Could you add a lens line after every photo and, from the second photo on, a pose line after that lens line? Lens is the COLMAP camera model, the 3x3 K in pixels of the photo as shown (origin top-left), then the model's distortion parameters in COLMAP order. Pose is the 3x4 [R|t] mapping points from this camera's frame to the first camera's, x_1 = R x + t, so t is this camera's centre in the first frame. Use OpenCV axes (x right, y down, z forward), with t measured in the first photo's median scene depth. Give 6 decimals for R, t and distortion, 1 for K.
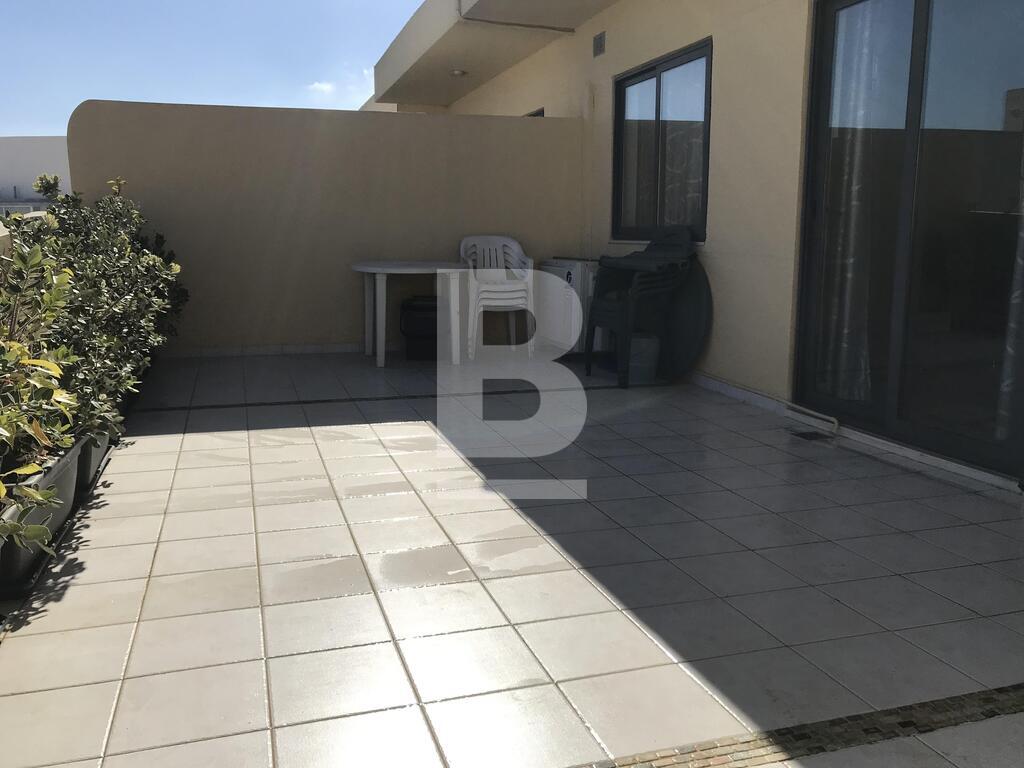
lens RADIAL K [[842.1, 0, 513.3], [0, 842.1, 382.9], [0, 0, 1]] dist [0.035589, -0.046755]
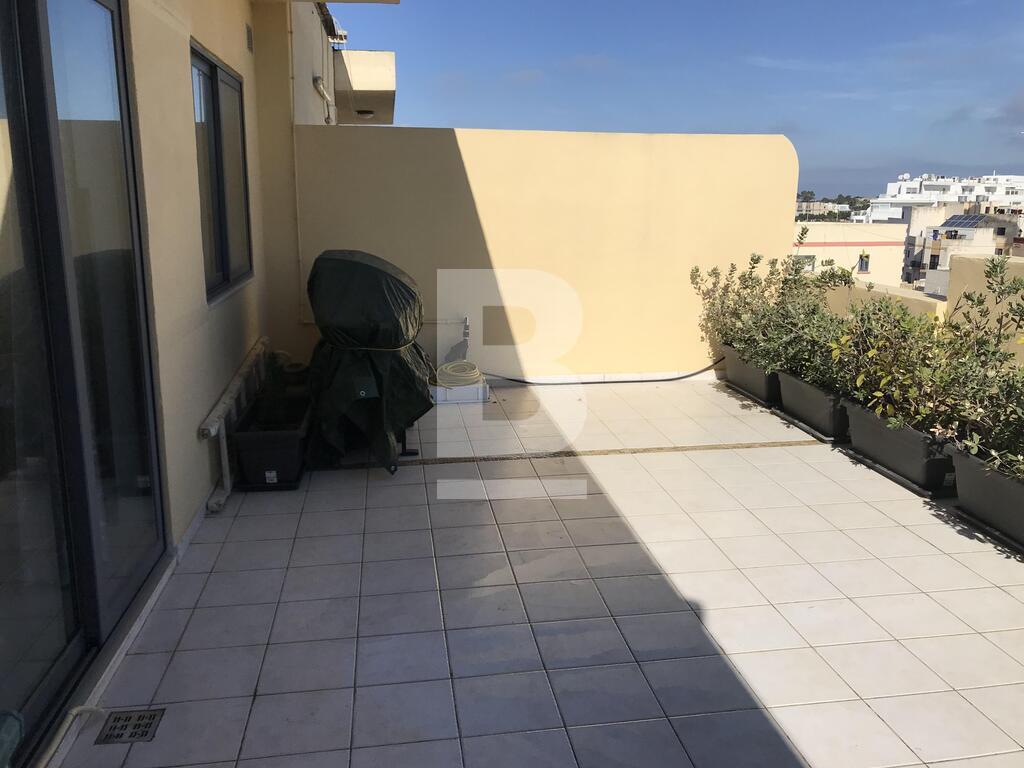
lens RADIAL K [[842.1, 0, 512.9], [0, 842.1, 381.3], [0, 0, 1]] dist [0.035589, -0.046755]
pose [[-0.987397, -0.043482, 0.152174, 0.049642], [0.018306, 0.923687, 0.382709, -0.615949], [-0.157202, 0.380671, -0.911250, 2.405833]]
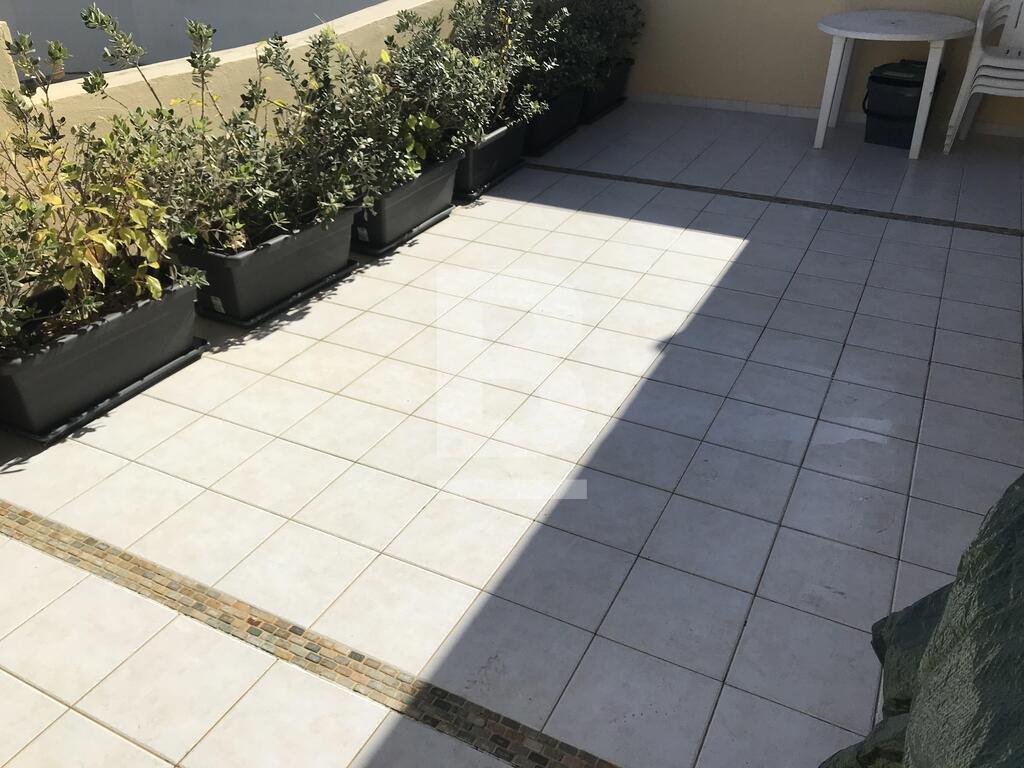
lens RADIAL K [[842.1, 0, 510.7], [0, 842.1, 387.5], [0, 0, 1]] dist [0.035589, -0.046755]
pose [[0.711058, 0.345590, -0.612343, 0.613699], [-0.111533, 0.915288, 0.387051, -0.246554], [0.694231, -0.206919, 0.689368, 0.276601]]
